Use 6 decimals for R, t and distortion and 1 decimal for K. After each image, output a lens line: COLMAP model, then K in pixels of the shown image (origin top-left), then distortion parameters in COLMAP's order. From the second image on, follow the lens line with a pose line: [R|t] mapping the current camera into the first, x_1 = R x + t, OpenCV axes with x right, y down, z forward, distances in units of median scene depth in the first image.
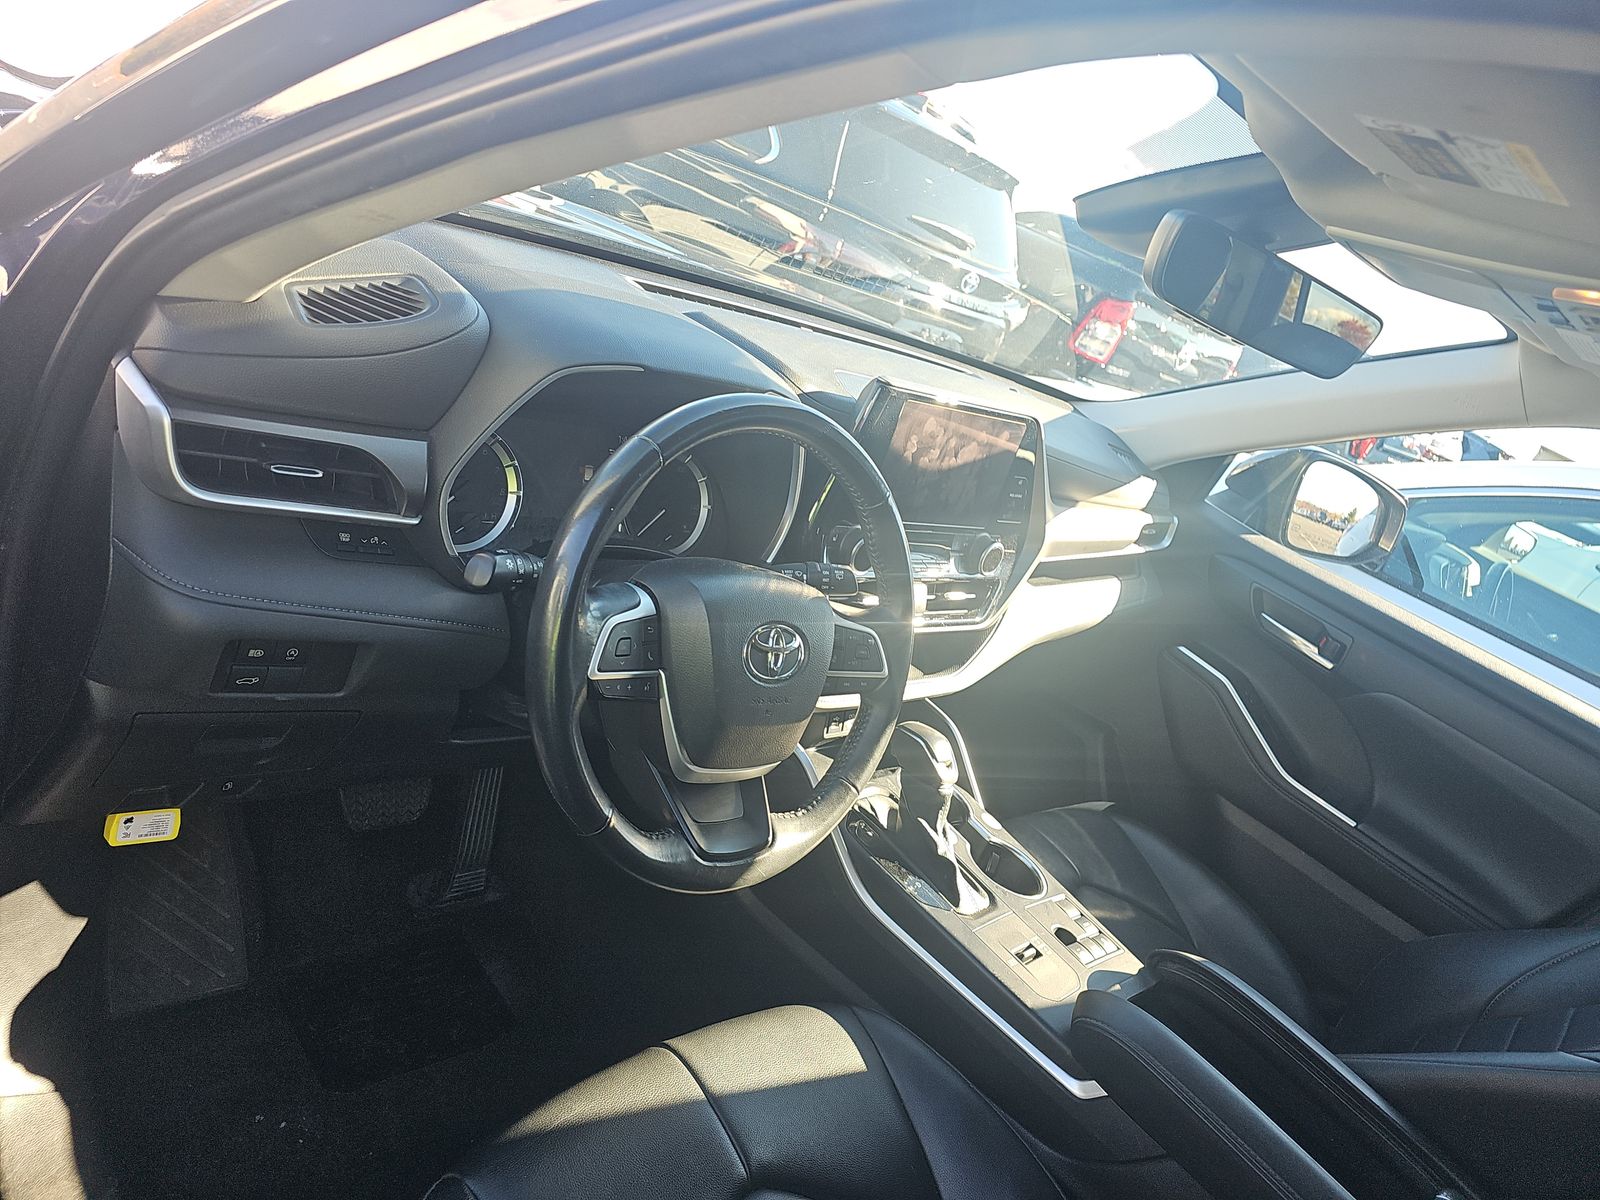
lens RADIAL K [[1202.1, 0, 800.0], [0, 1202.1, 565.3], [0, 0, 1]] dist [0.058375, -0.092755]
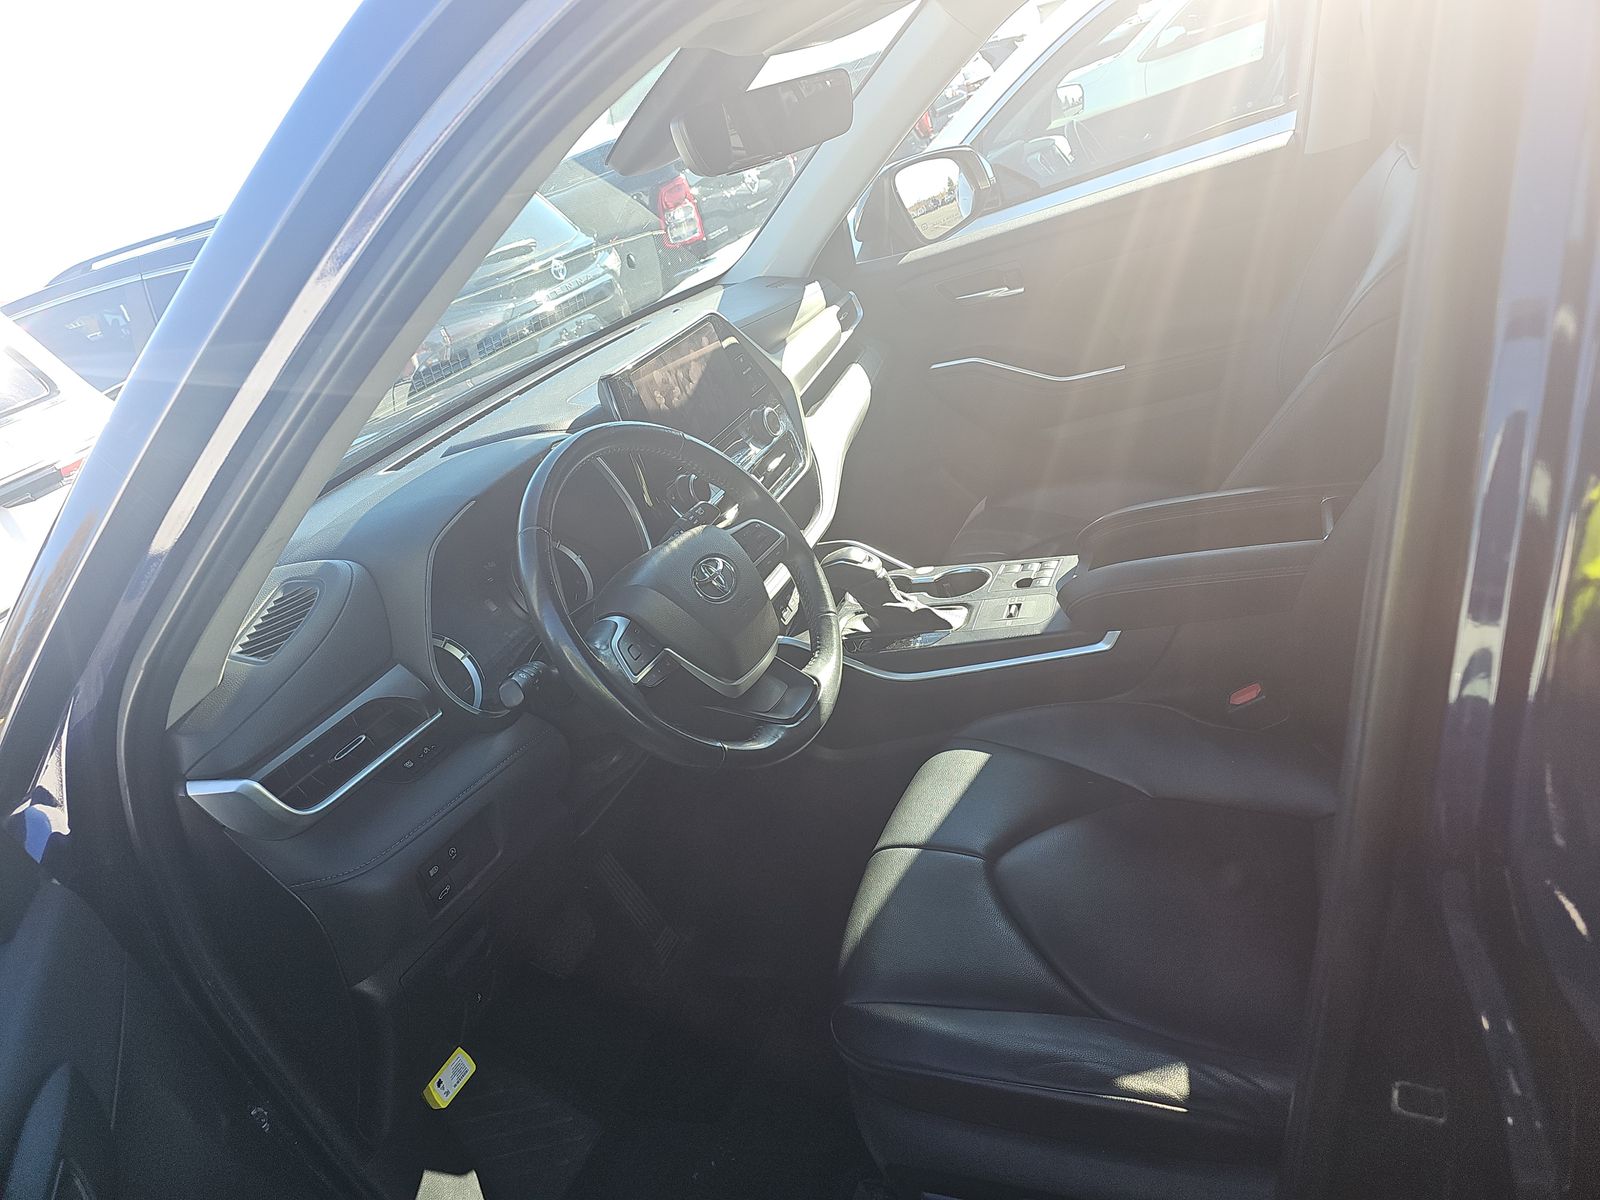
lens RADIAL K [[1197.7, 0, 837.7], [0, 1197.7, 599.5], [0, 0, 1]] dist [0.069278, -0.082182]
pose [[0.674396, -0.729931, 0.111314, -0.066512], [0.719675, 0.683517, 0.121950, 0.019215], [-0.165100, -0.002132, 0.986274, -0.216726]]
